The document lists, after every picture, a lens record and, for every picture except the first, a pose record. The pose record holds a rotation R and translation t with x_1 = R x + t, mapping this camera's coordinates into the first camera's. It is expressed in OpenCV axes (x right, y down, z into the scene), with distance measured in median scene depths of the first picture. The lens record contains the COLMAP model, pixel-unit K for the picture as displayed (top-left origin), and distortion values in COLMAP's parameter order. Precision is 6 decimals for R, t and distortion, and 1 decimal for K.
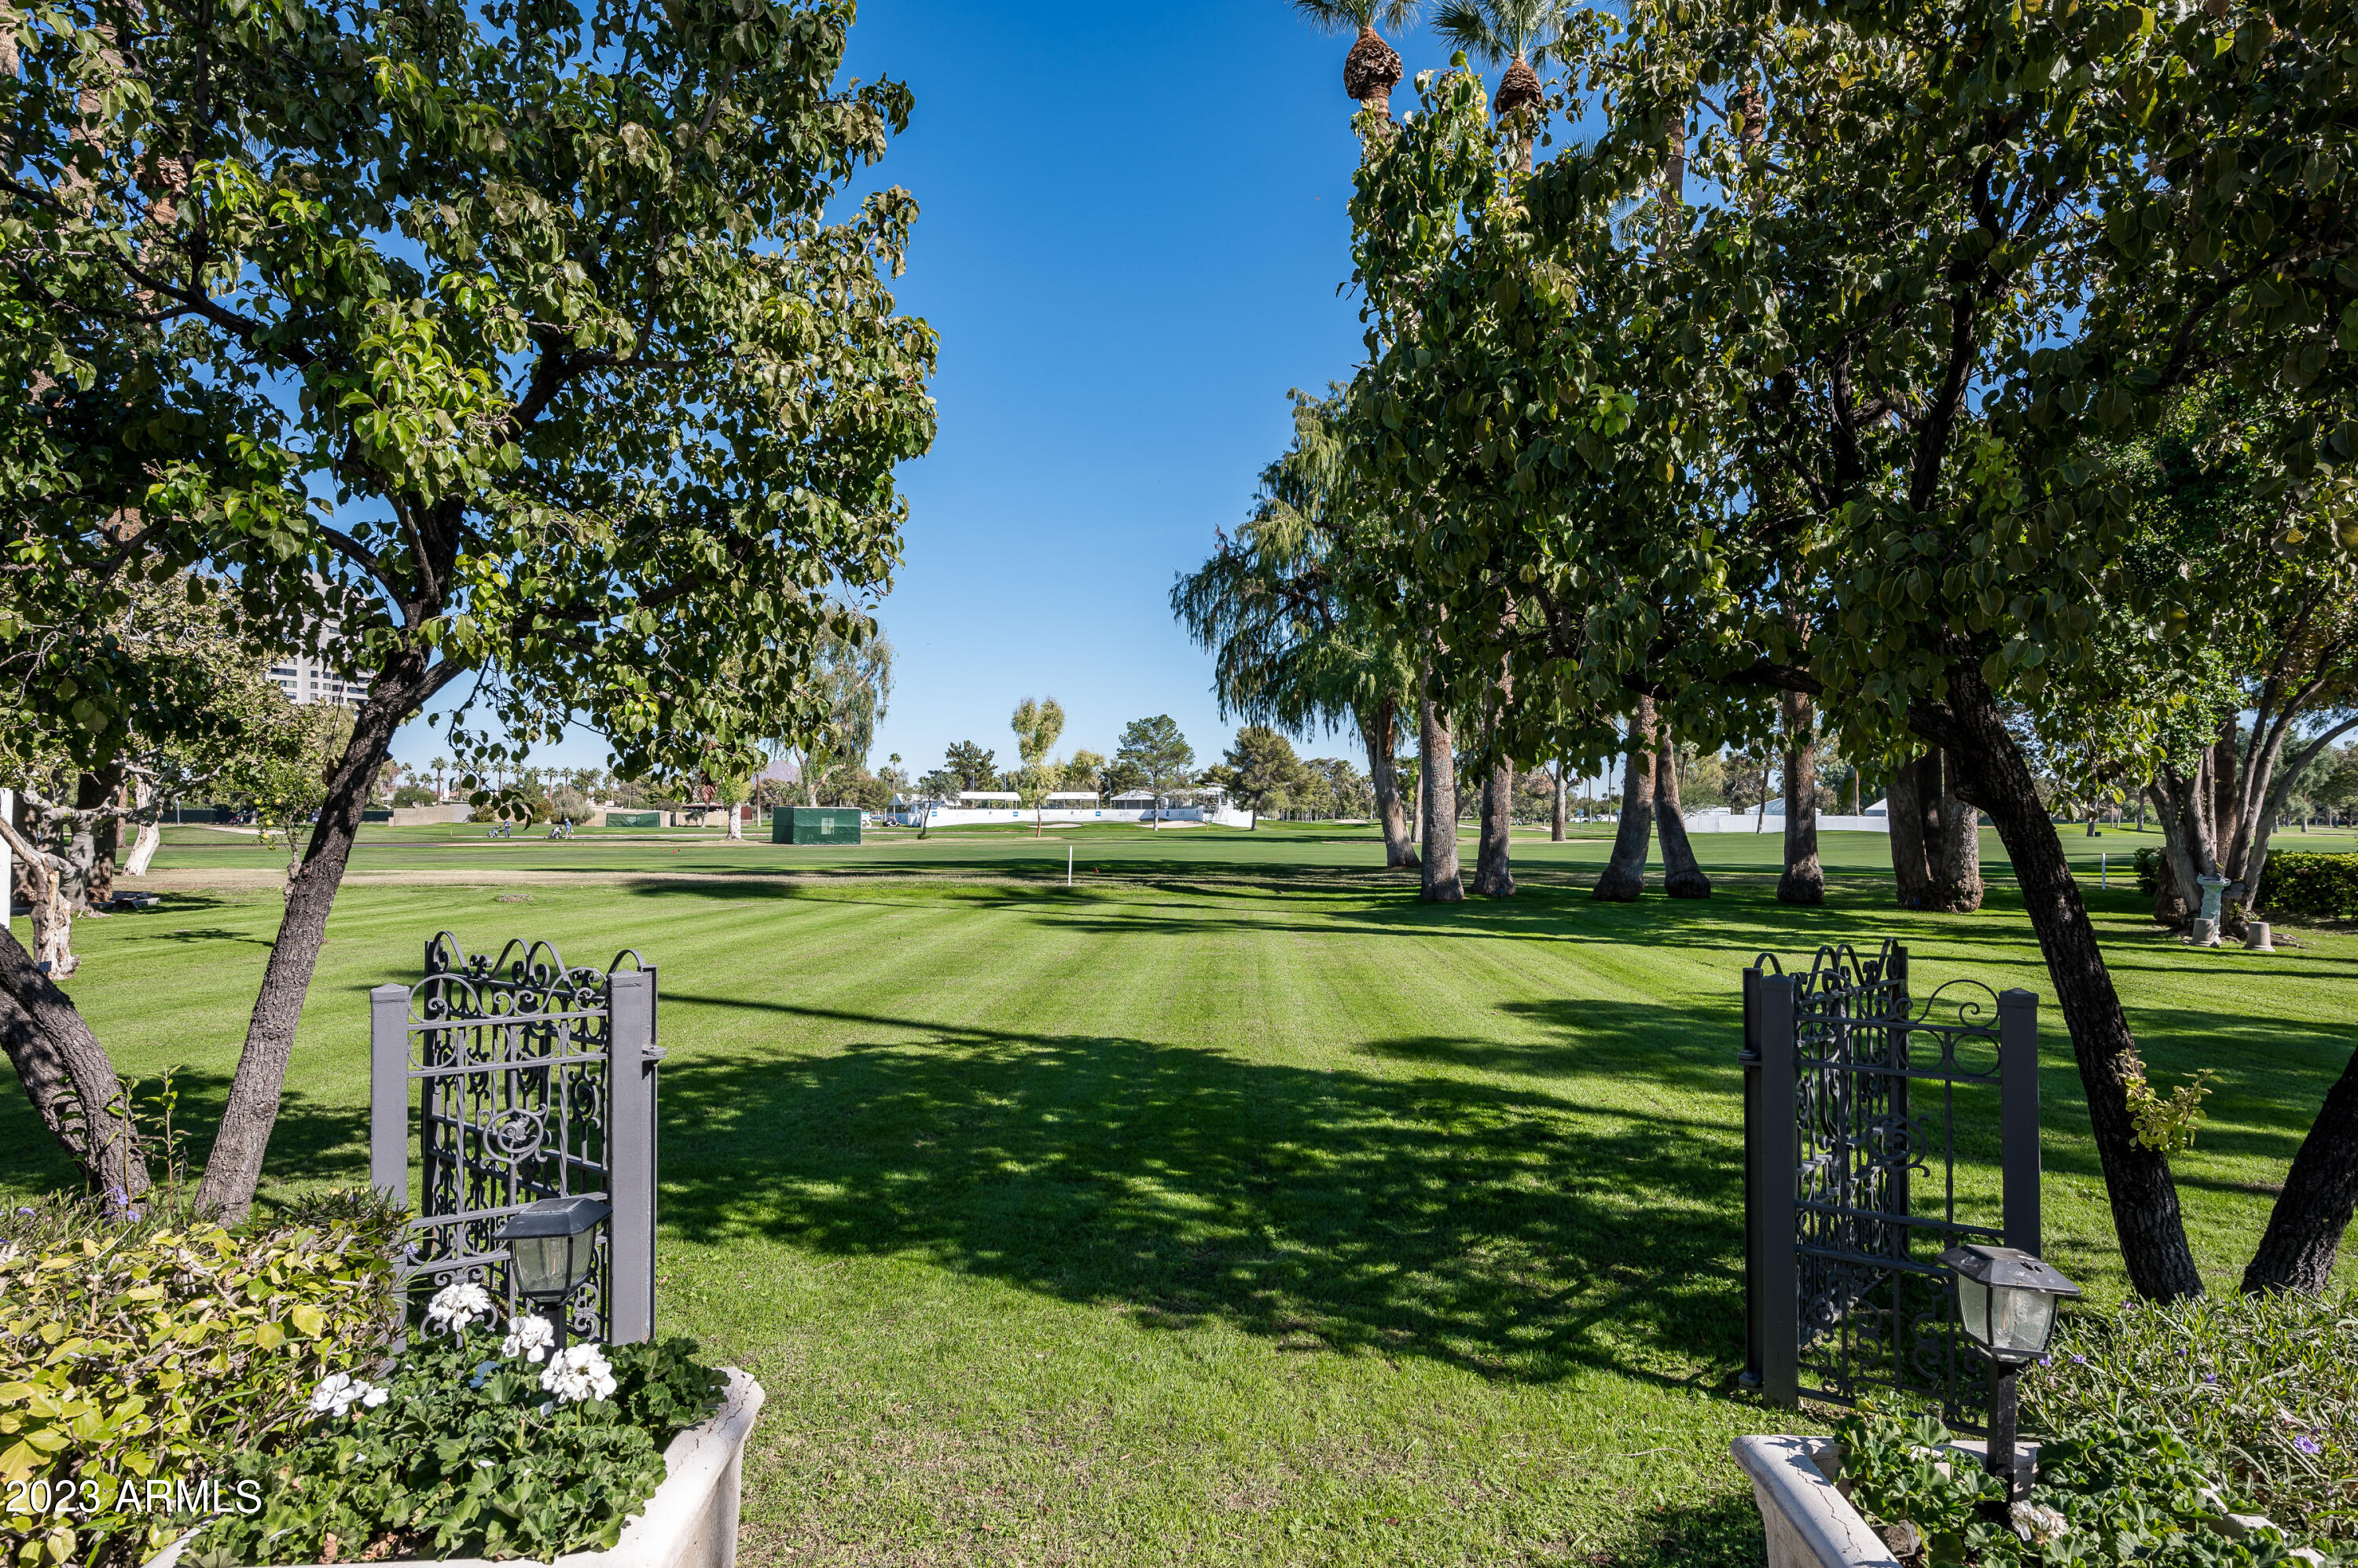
lens RADIAL K [[1211.6, 0, 1179.0], [0, 1211.6, 784.0], [0, 0, 1]] dist [0.000481, 0.000069]
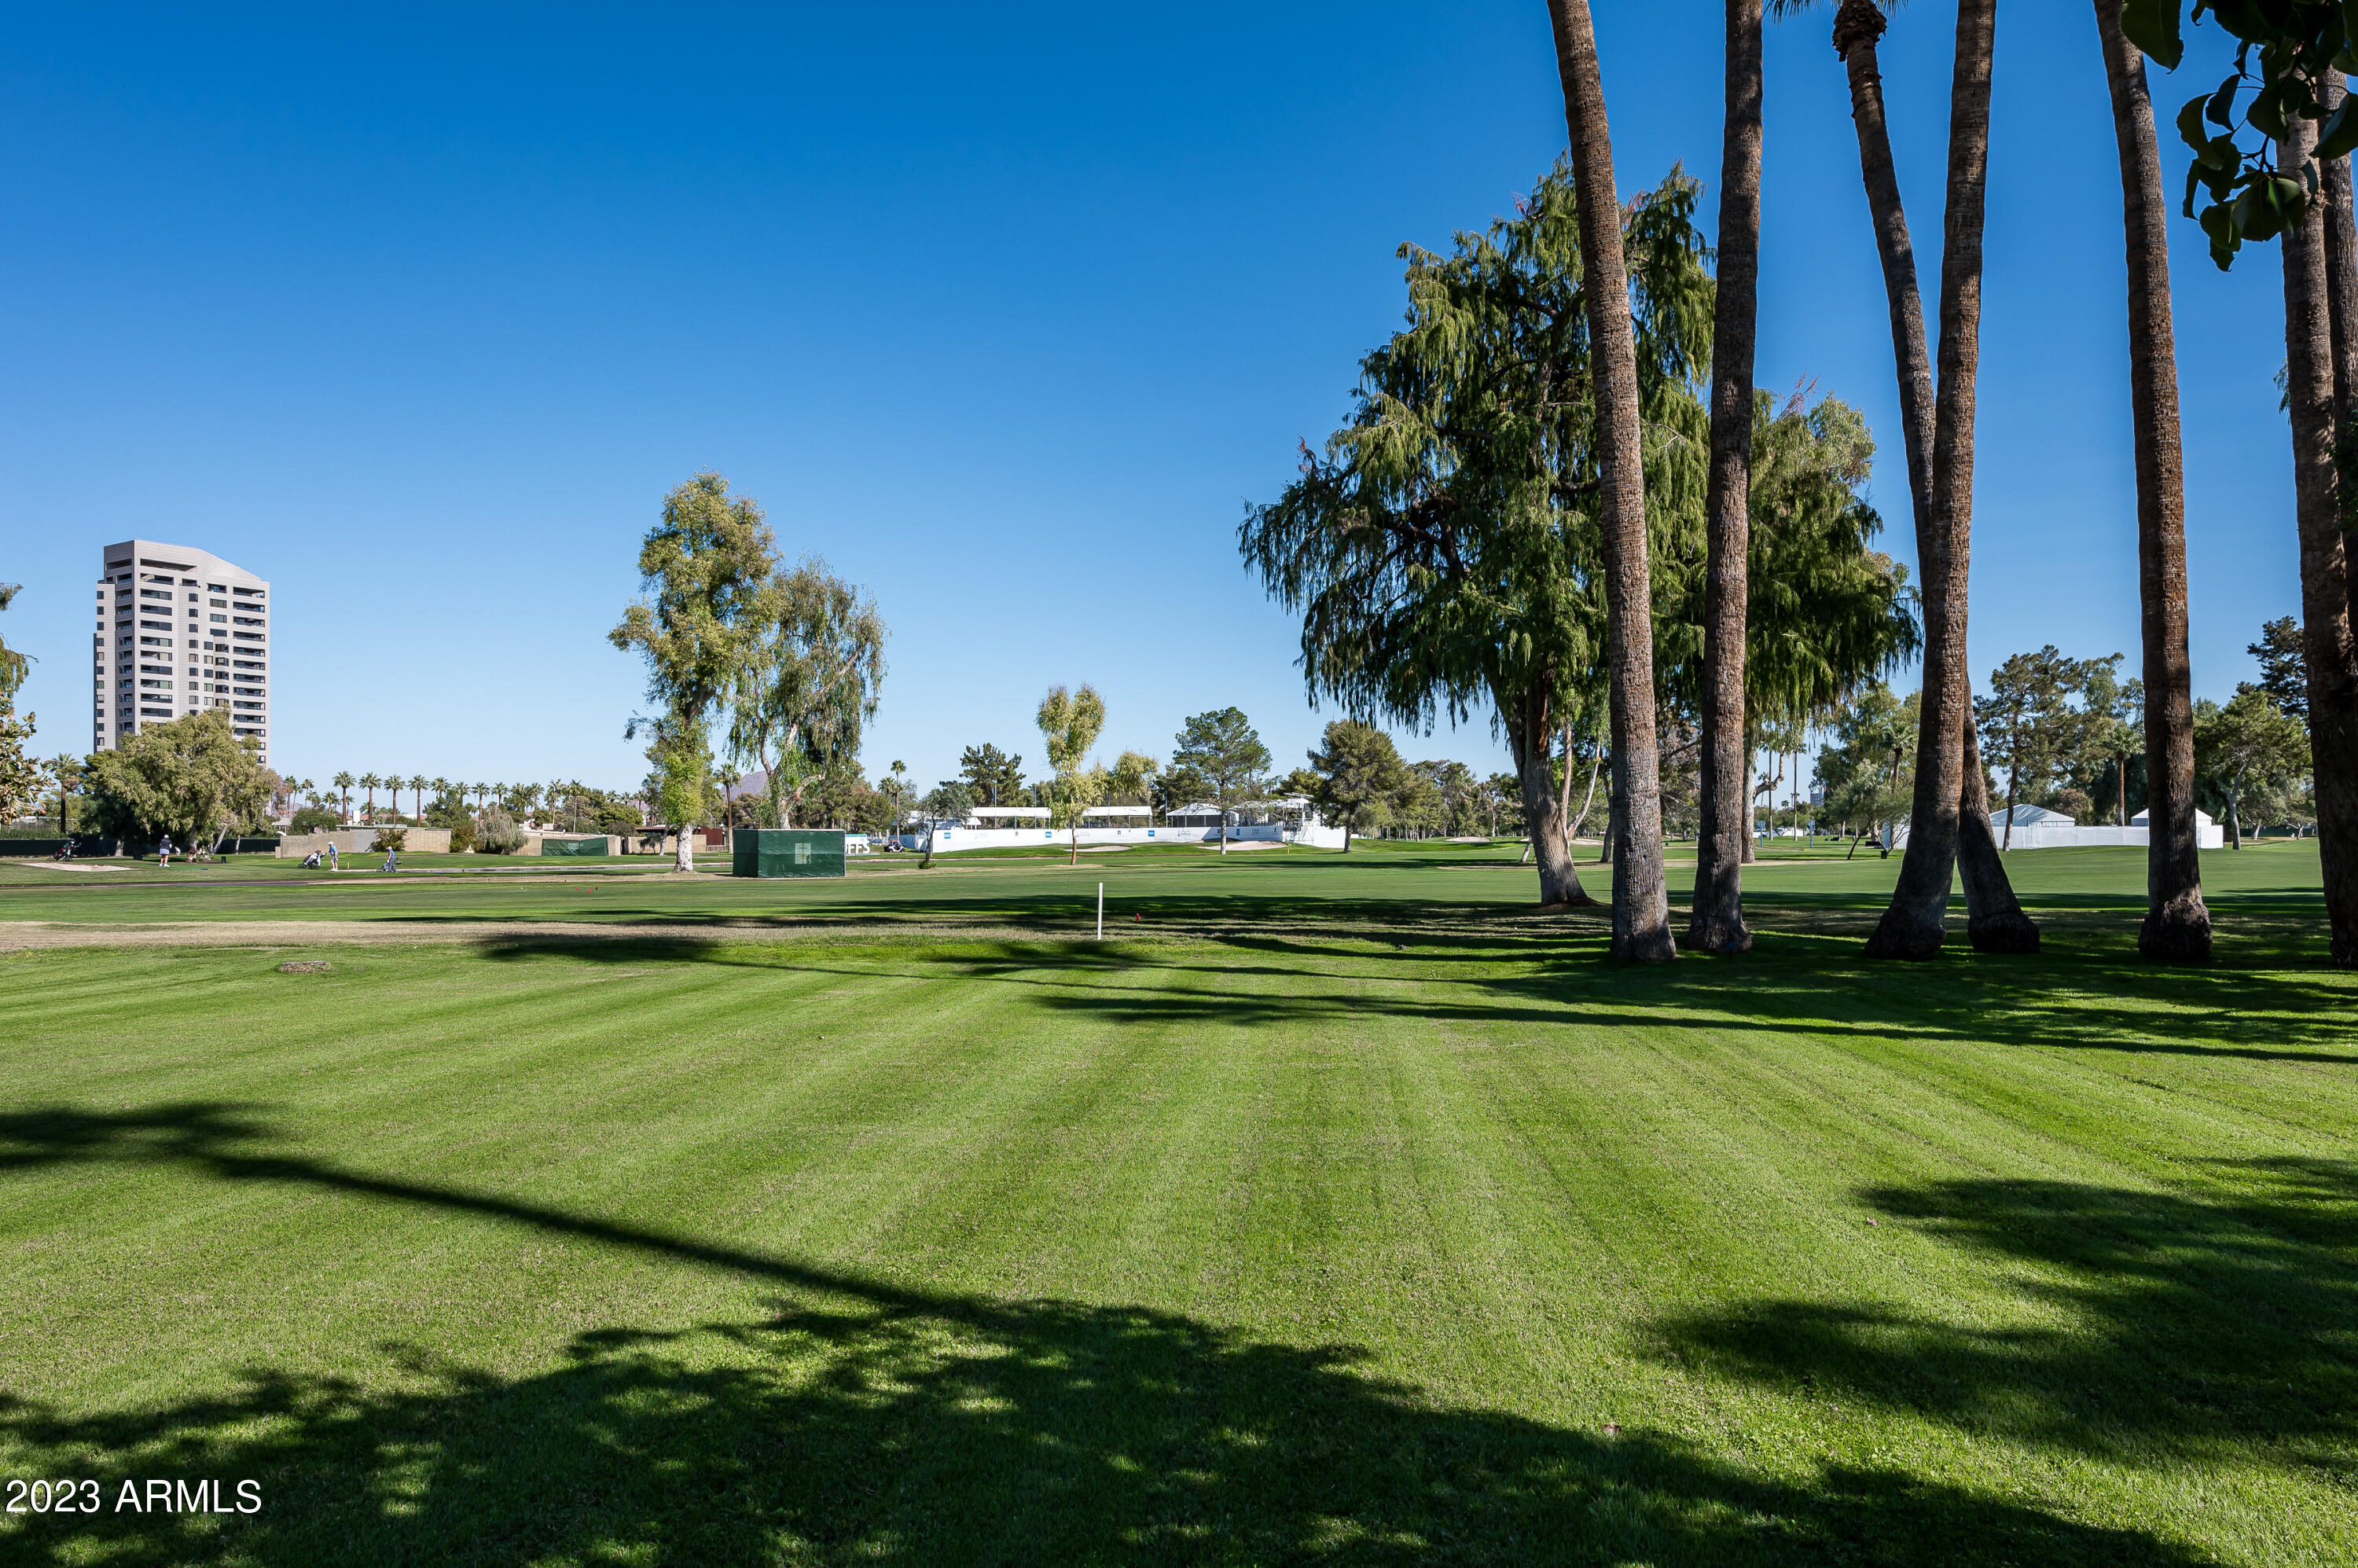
lens RADIAL K [[1344.6, 0, 1248.1], [0, 1344.6, 789.3], [0, 0, 1]] dist [-0.000336, -0.000165]
pose [[0.999938, -0.010986, -0.001778, -0.001100], [0.010977, 0.999926, -0.005261, 0.001191], [0.001836, 0.005241, 0.999985, 0.134841]]
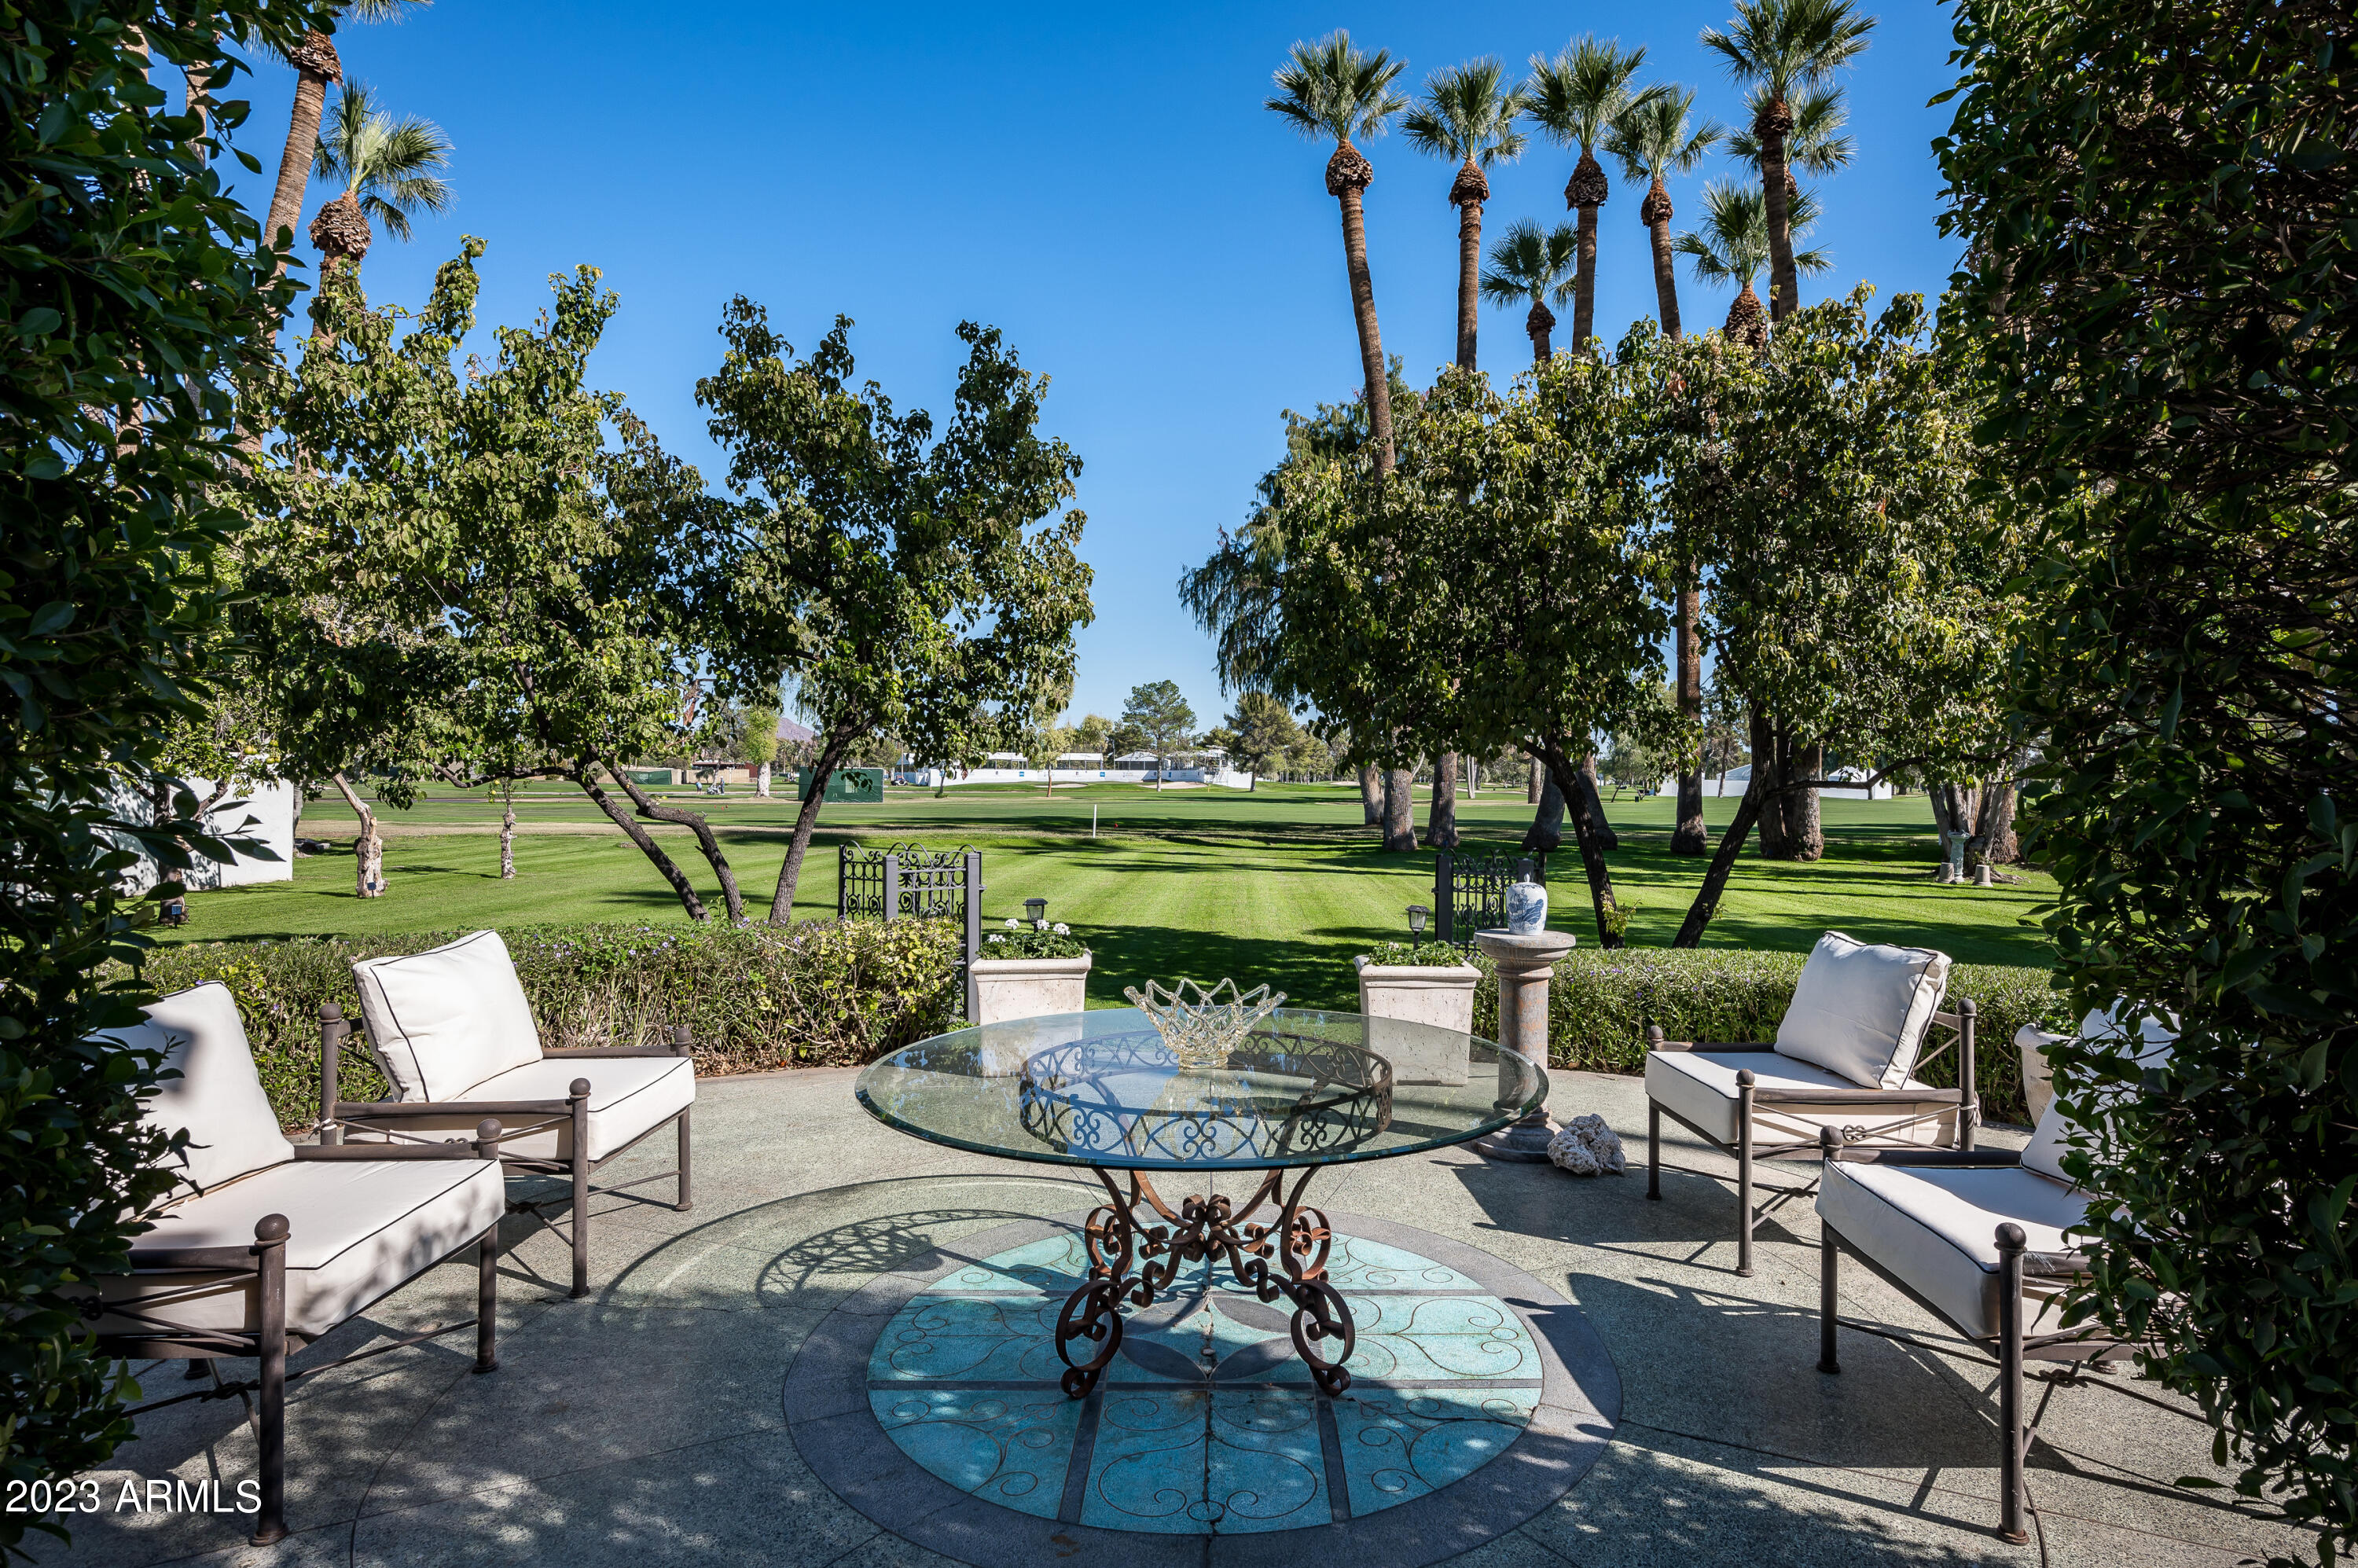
lens RADIAL K [[1407.0, 0, 1179.0], [0, 1407.0, 784.0], [0, 0, 1]] dist [-0.001113, -0.000059]
pose [[0.999972, 0.006291, 0.004140, -0.007635], [-0.006429, 0.999388, 0.034393, -0.010498], [-0.003921, -0.034418, 0.999400, -0.234080]]
